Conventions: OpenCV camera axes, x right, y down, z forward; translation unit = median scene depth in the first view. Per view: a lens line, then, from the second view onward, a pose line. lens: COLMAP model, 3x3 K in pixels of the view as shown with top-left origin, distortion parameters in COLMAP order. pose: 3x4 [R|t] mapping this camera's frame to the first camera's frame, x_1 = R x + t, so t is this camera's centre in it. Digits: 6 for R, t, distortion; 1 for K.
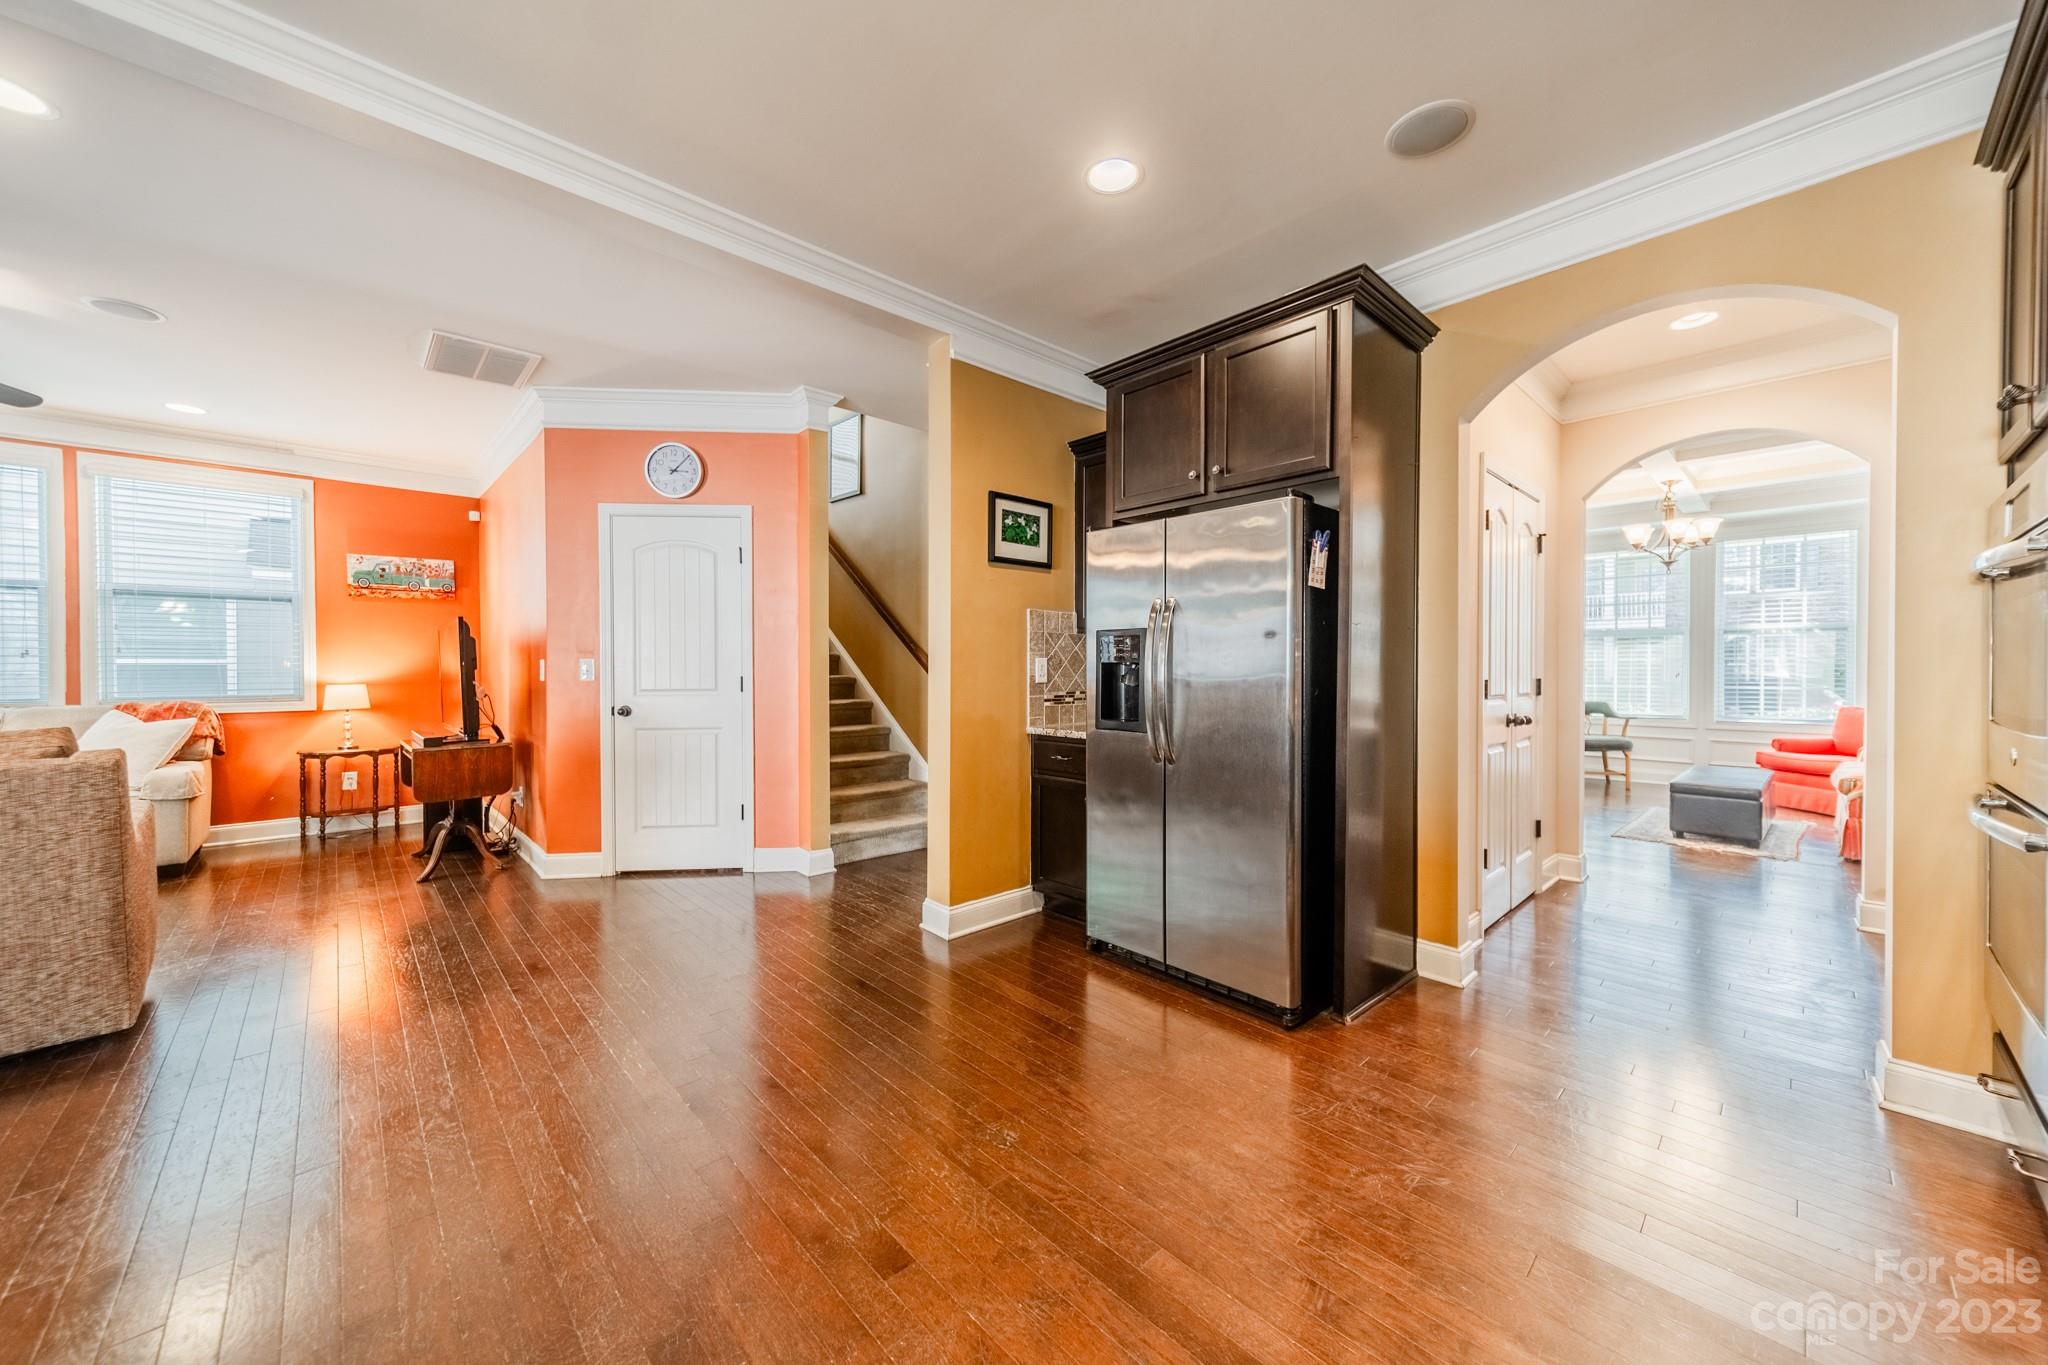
lens RADIAL K [[730.0, 0, 1024.4], [0, 730.0, 678.7], [0, 0, 1]] dist [0.000626, -0.000309]
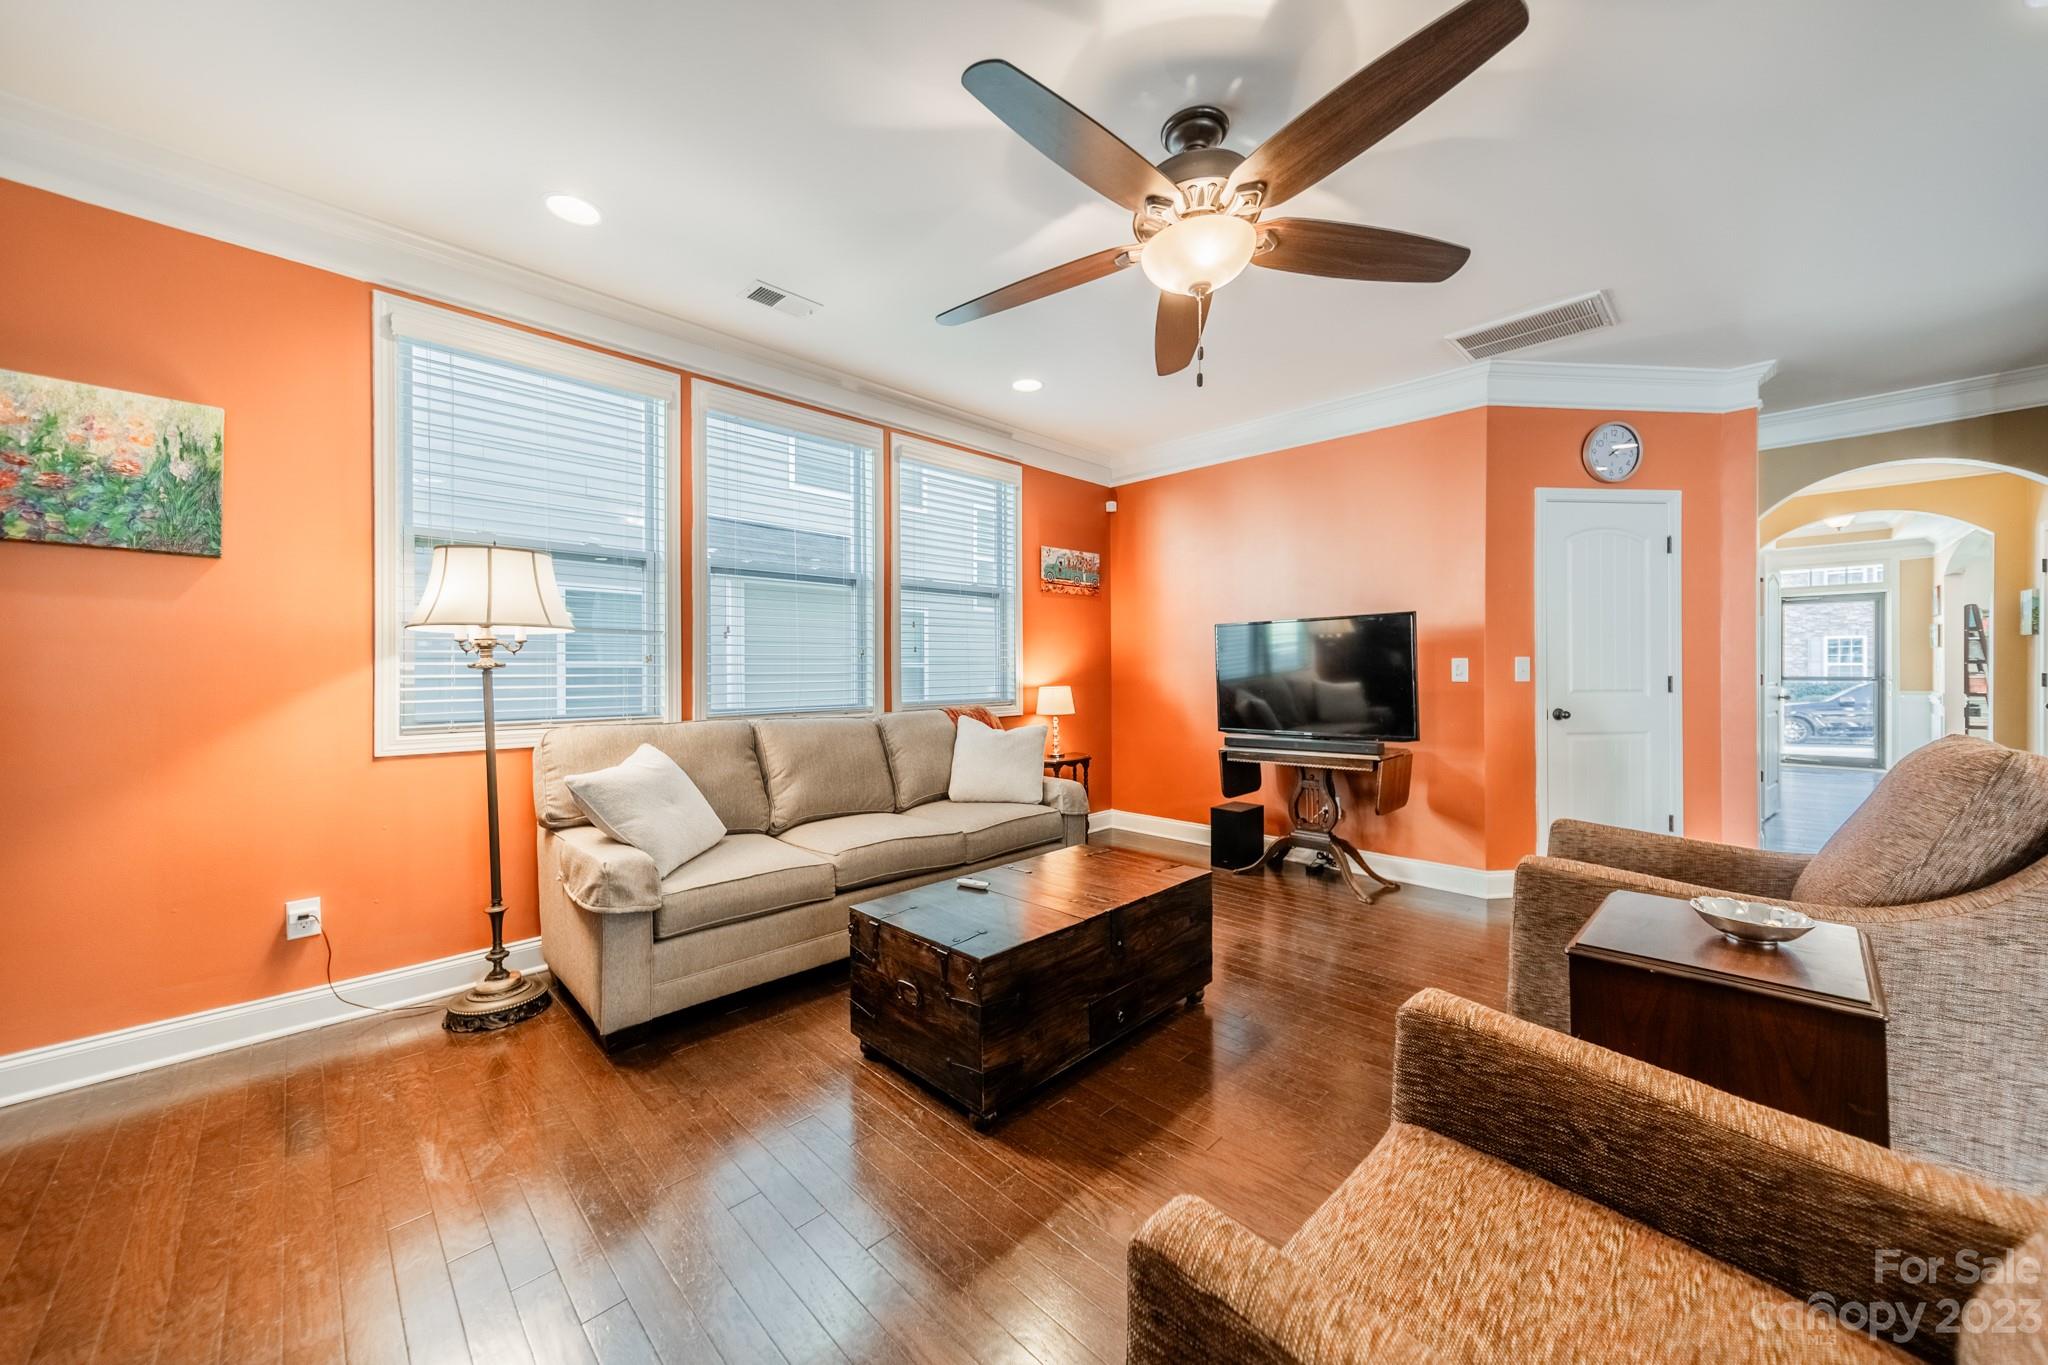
lens RADIAL K [[740.6, 0, 1026.0], [0, 740.6, 670.6], [0, 0, 1]] dist [0.002168, 0.000206]
pose [[0.999772, -0.004679, 0.020825, -0.983318], [0.004962, 0.999896, -0.013528, -0.000446], [-0.020759, 0.013628, 0.999692, 0.064790]]
